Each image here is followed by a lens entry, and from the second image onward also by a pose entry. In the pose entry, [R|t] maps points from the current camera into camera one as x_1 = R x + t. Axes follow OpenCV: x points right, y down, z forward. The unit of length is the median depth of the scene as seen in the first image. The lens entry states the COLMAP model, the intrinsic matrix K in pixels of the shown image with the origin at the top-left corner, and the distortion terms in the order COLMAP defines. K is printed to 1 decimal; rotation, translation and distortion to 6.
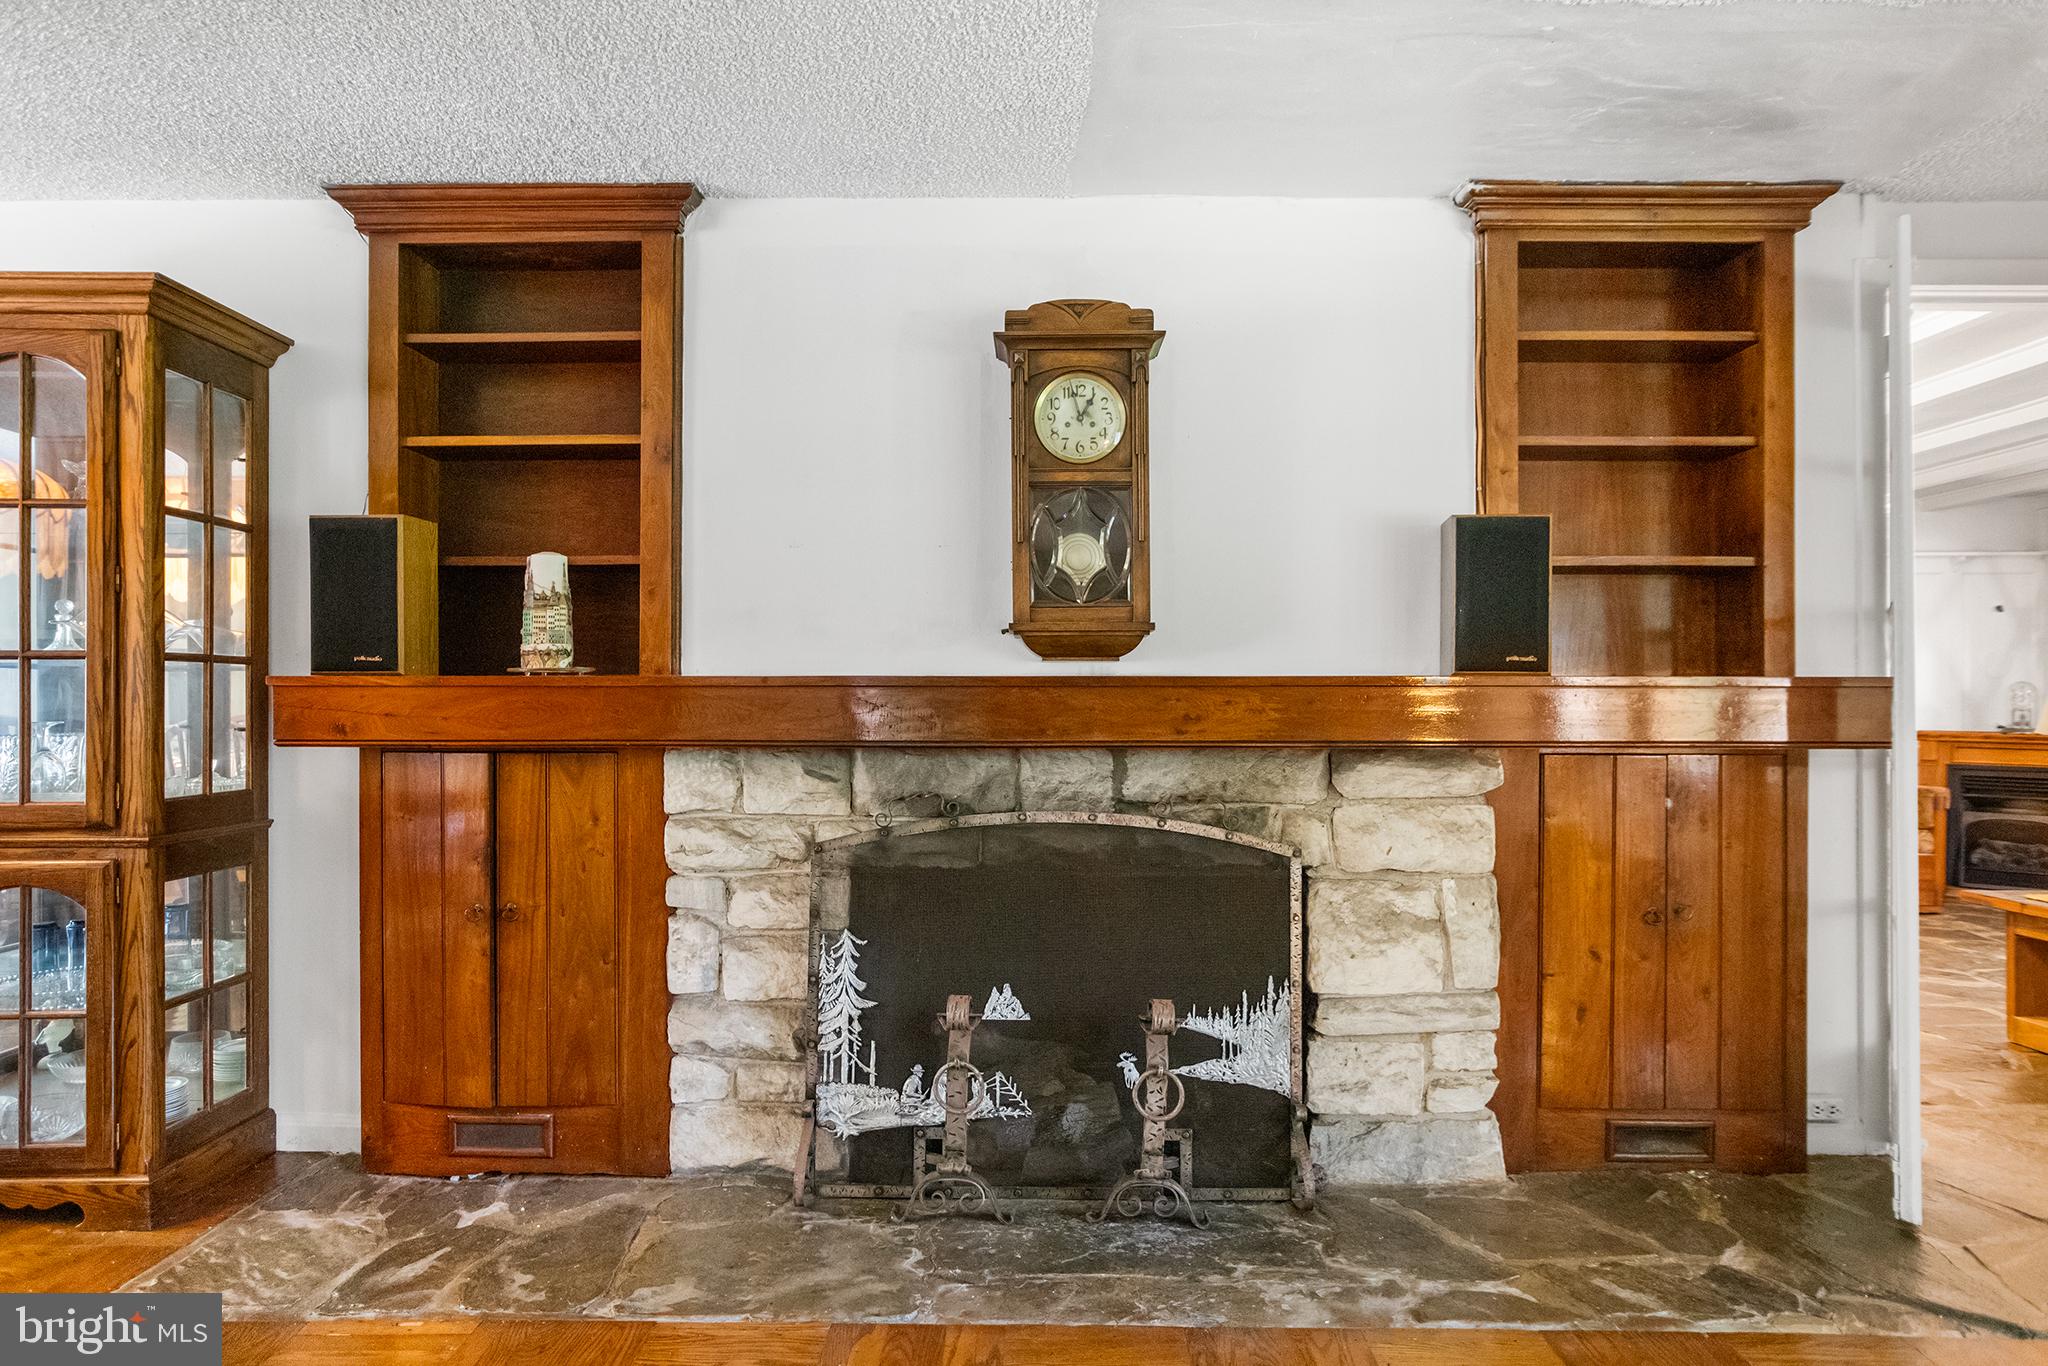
lens RADIAL K [[1251.1, 0, 1029.4], [0, 1251.1, 708.8], [0, 0, 1]] dist [-0.021629, 0.008922]
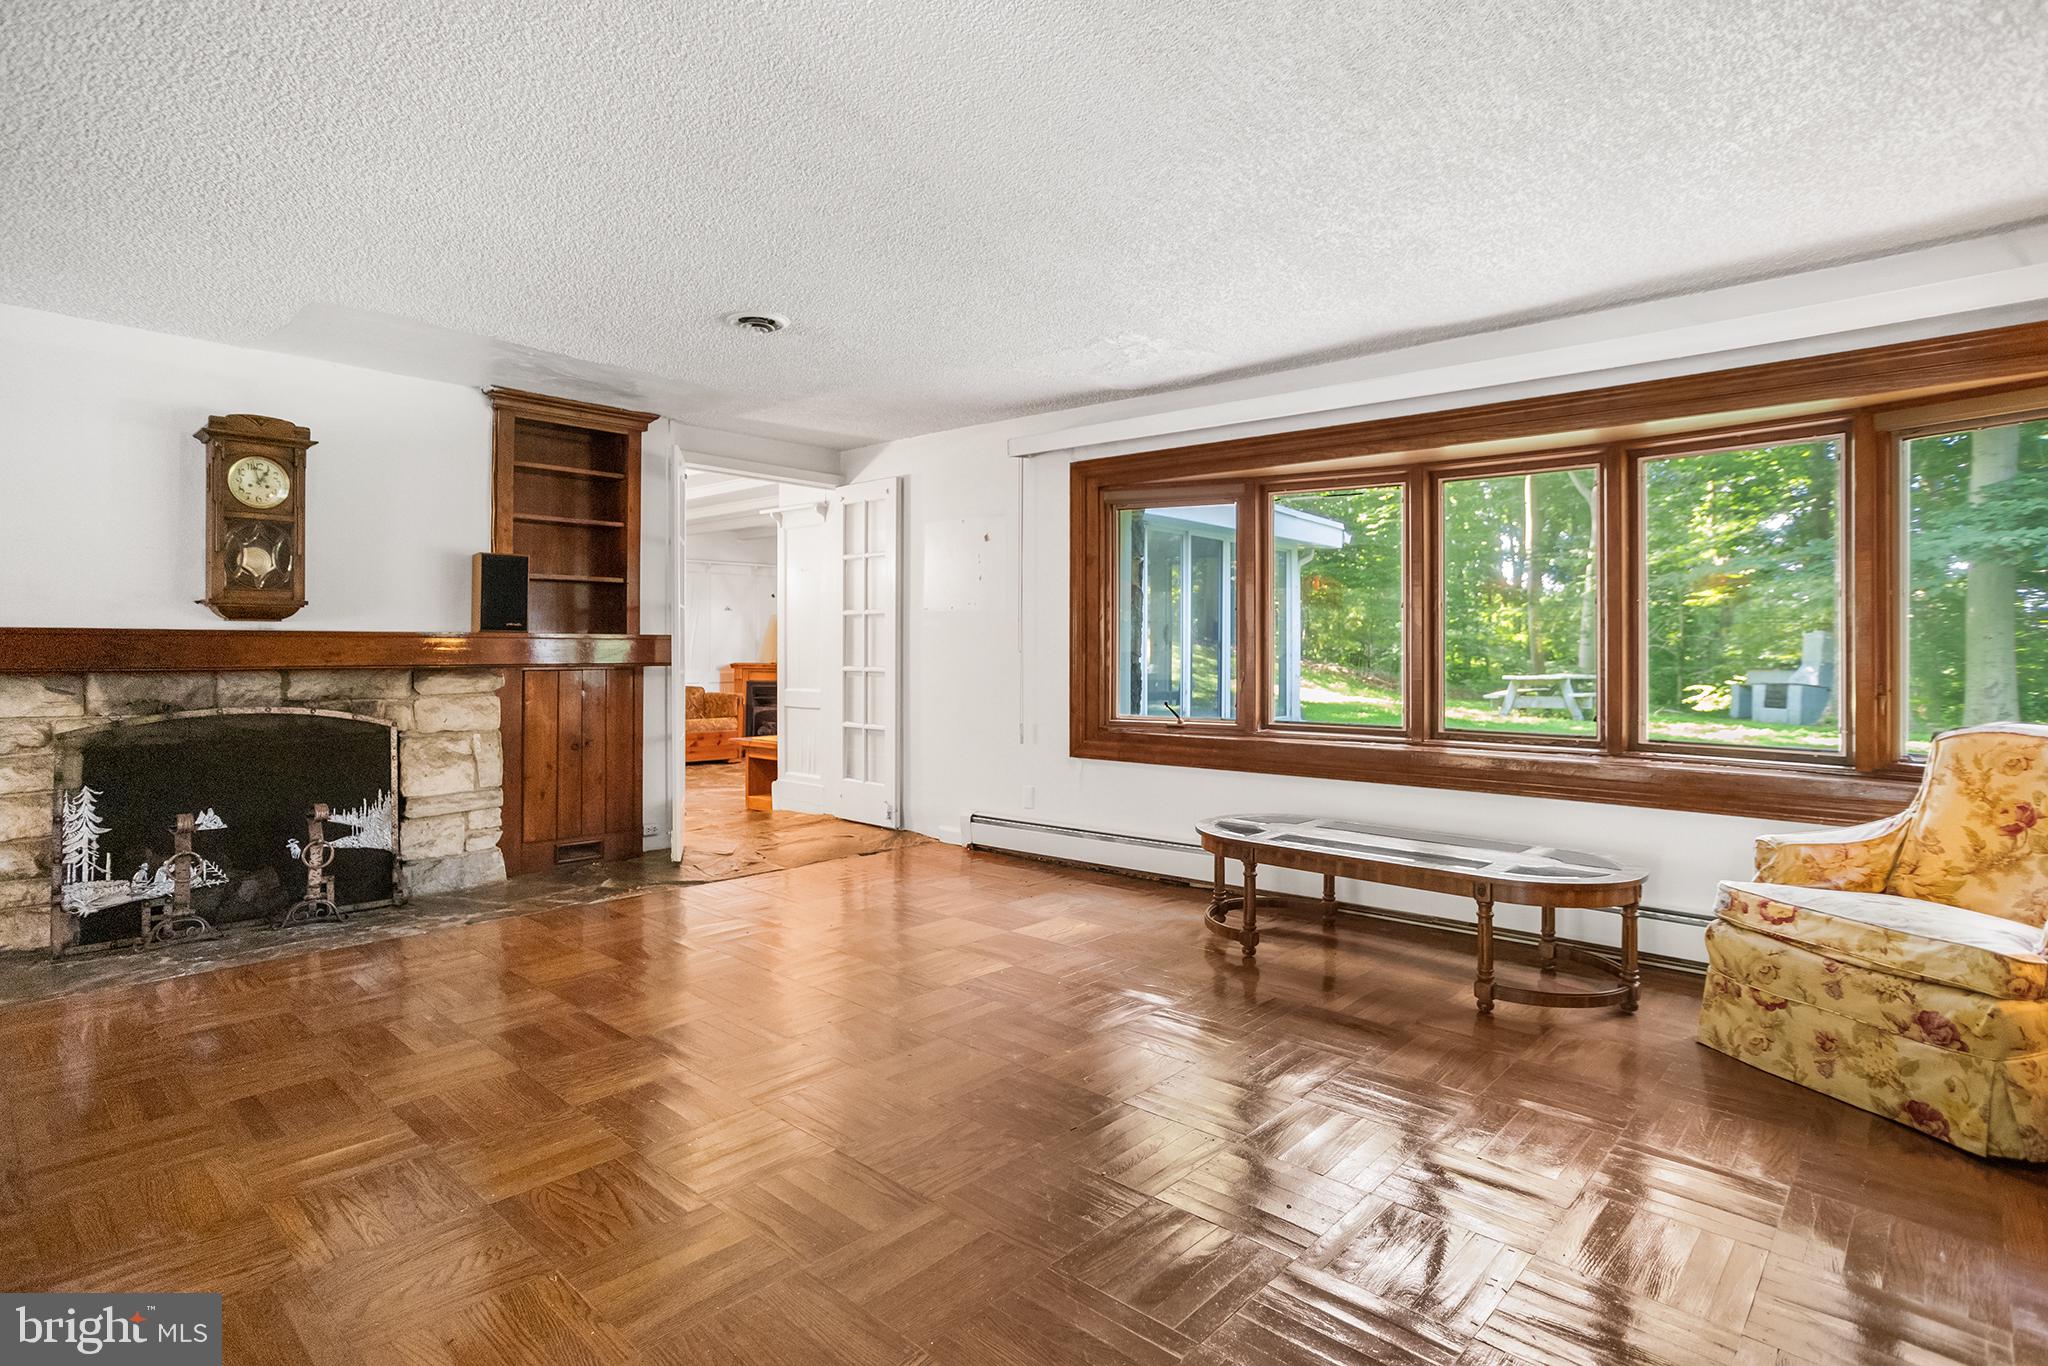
lens RADIAL K [[1033.2, 0, 963.1], [0, 1033.2, 638.3], [0, 0, 1]] dist [0.003175, 0.006001]
pose [[0.696970, 0.008746, 0.717047, -0.313705], [0.000193, 0.999923, -0.012384, 0.003831], [-0.717100, 0.008770, 0.696915, -0.722396]]
